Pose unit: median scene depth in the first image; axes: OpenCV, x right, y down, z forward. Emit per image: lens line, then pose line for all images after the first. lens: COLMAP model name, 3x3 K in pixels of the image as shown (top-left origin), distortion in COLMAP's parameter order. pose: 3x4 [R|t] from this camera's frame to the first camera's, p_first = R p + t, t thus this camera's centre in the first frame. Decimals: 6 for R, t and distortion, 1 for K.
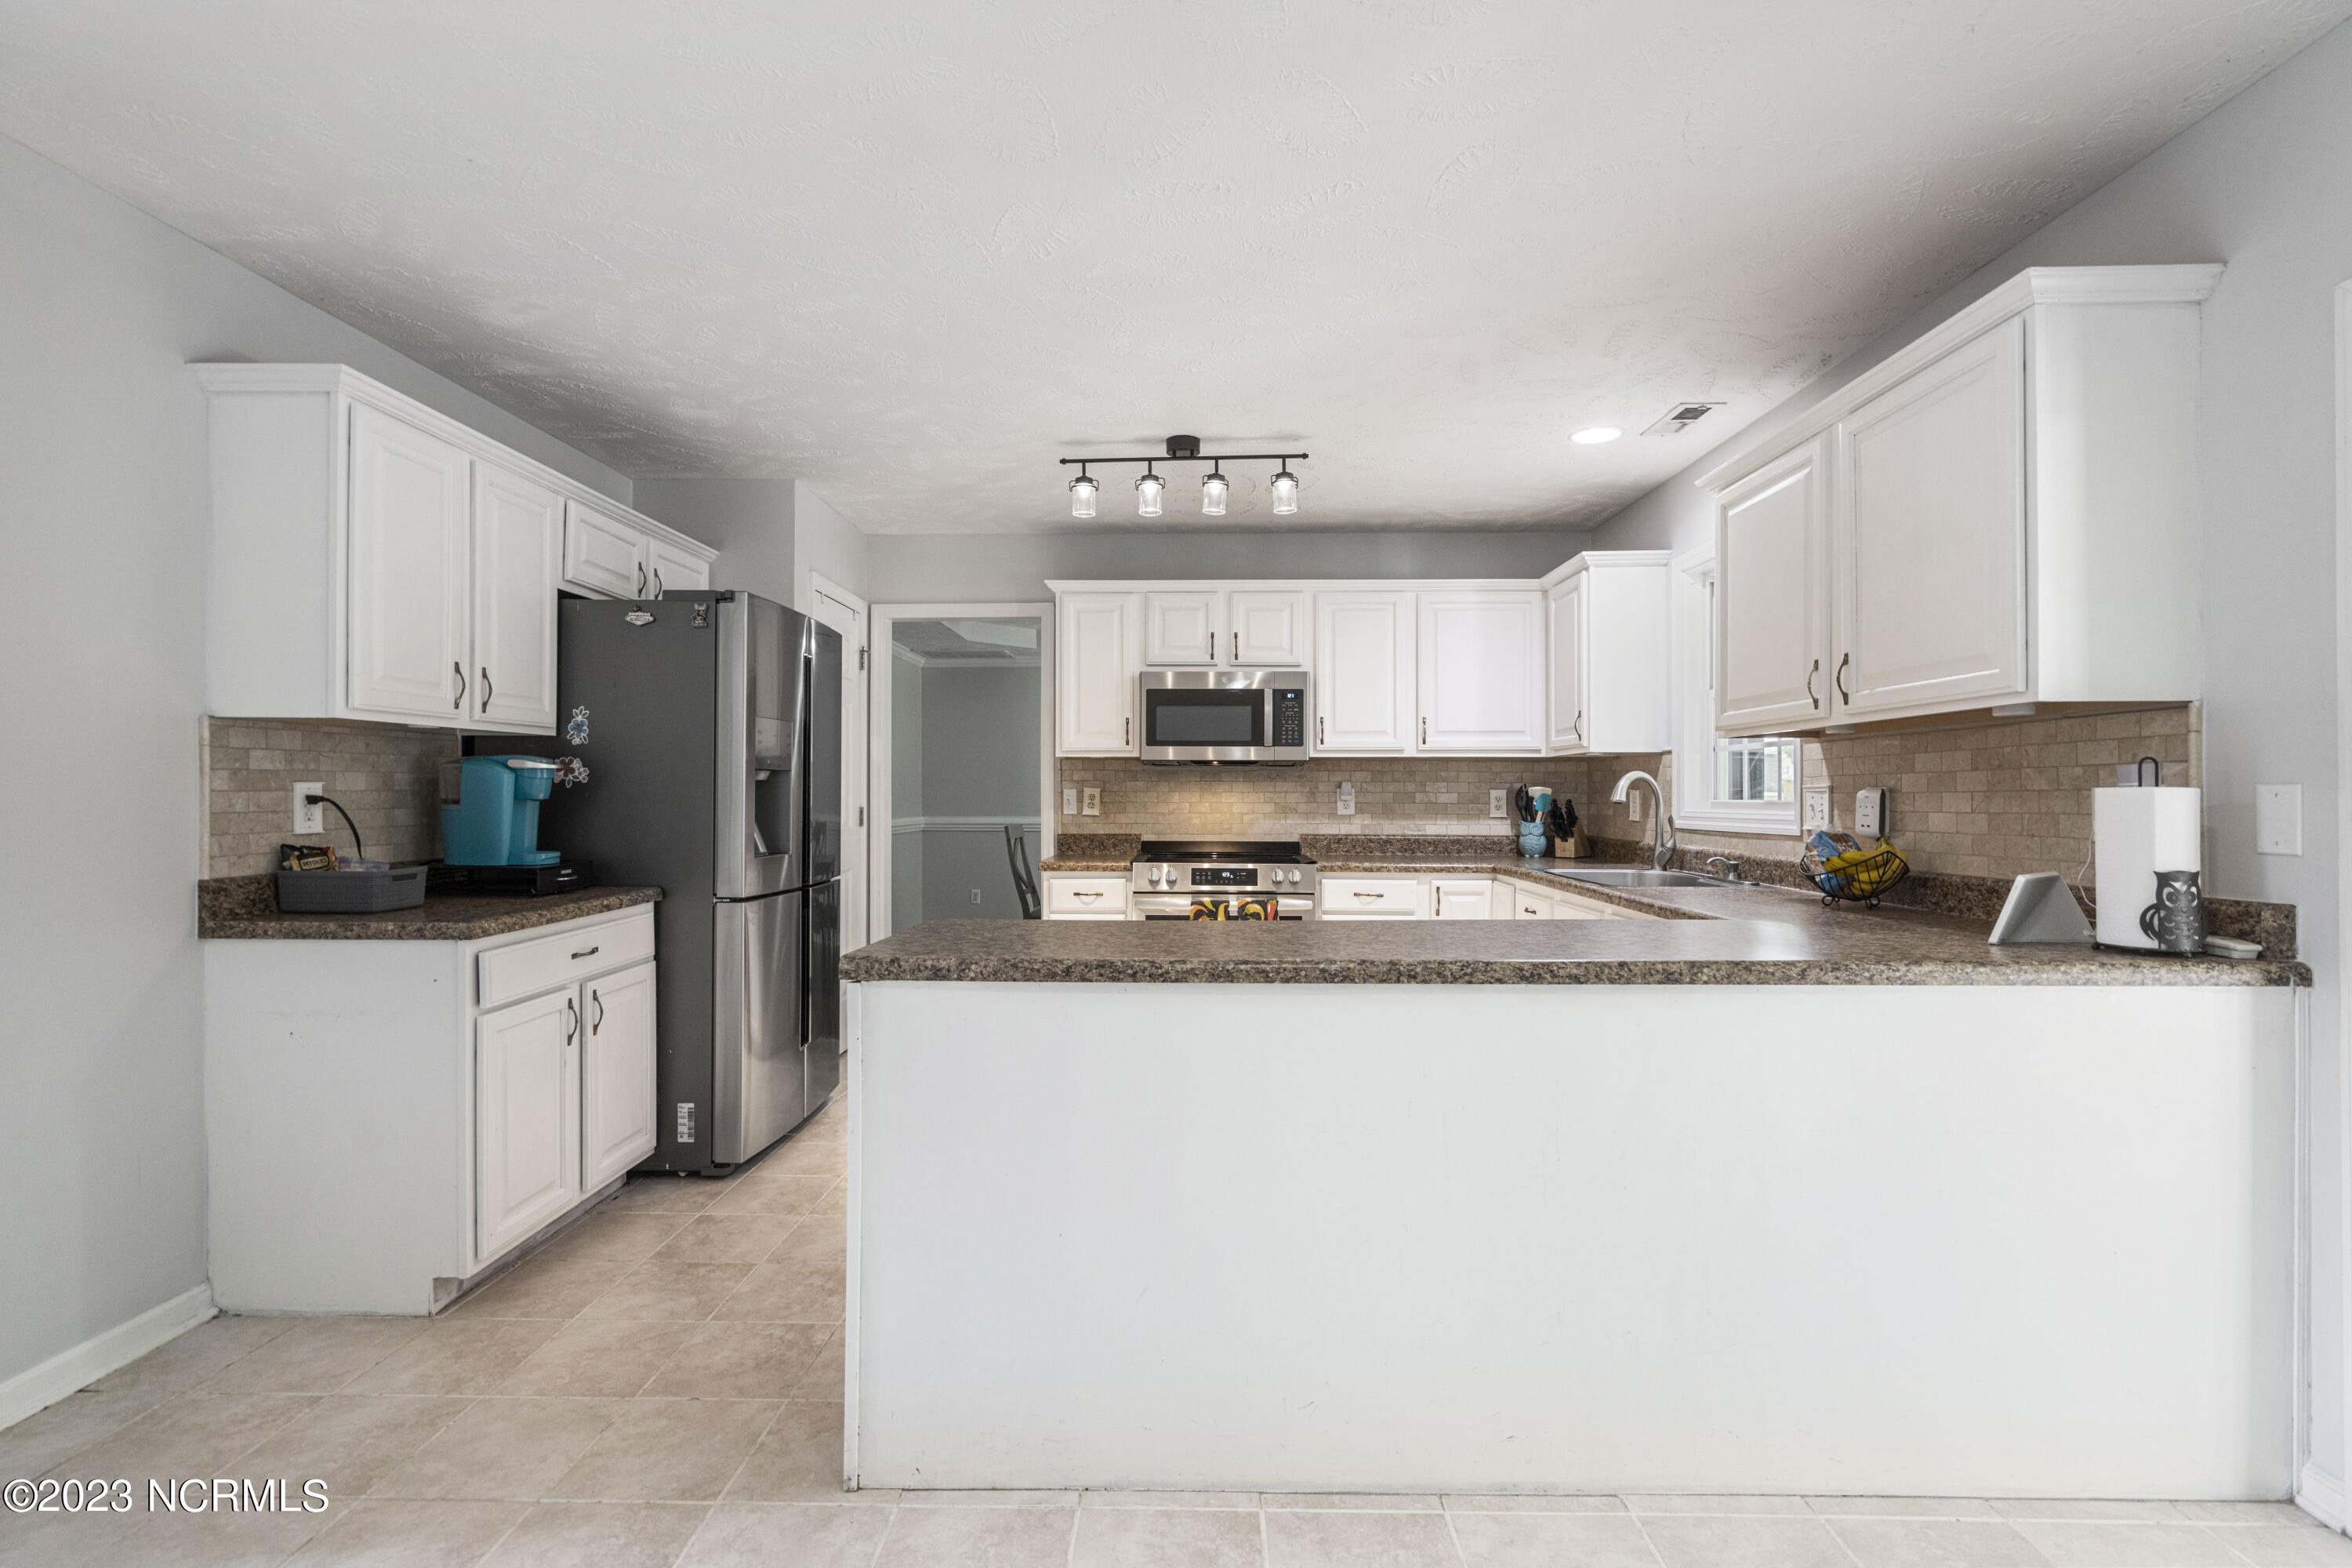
lens RADIAL K [[1079.1, 0, 1177.5], [0, 1079.1, 793.1], [0, 0, 1]] dist [-0.000461, 0.000580]
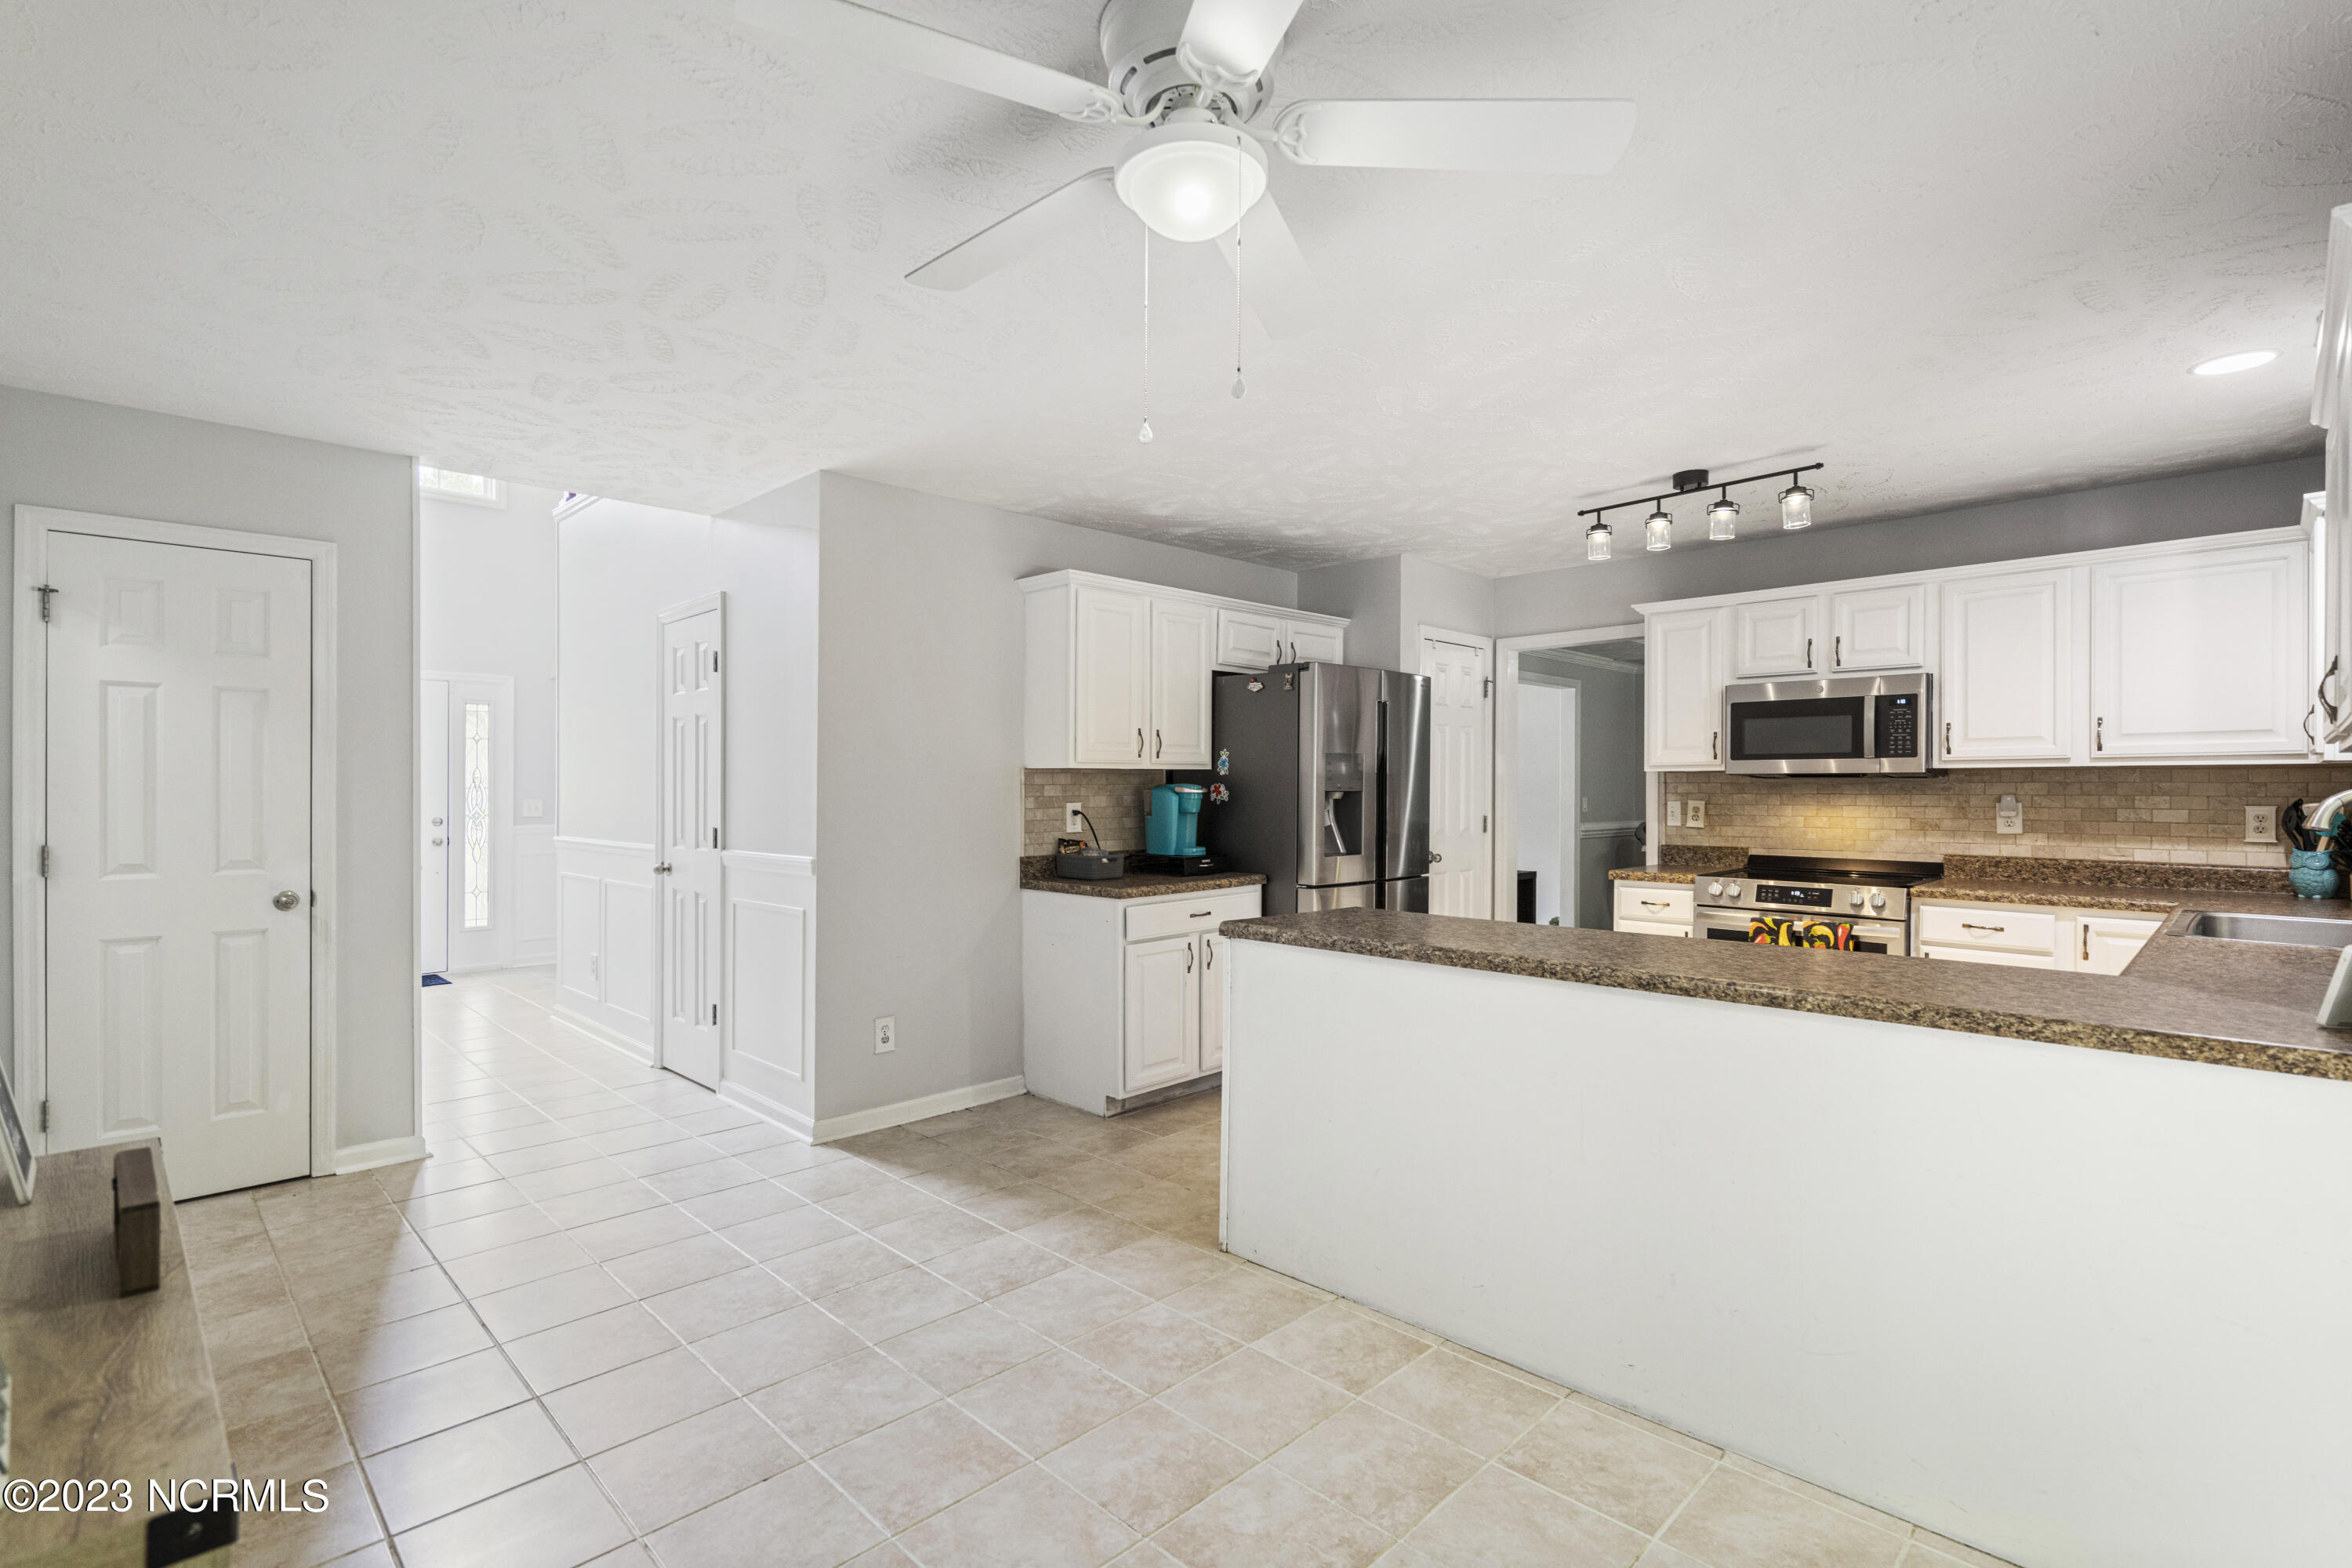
lens RADIAL K [[1101.7, 0, 1168.3], [0, 1101.7, 784.1], [0, 0, 1]] dist [-0.000490, -0.000124]
pose [[0.718269, -0.004298, -0.695753, 0.382743], [0.002575, 0.999990, -0.003520, -0.023973], [0.695761, 0.000737, 0.718273, -0.118464]]
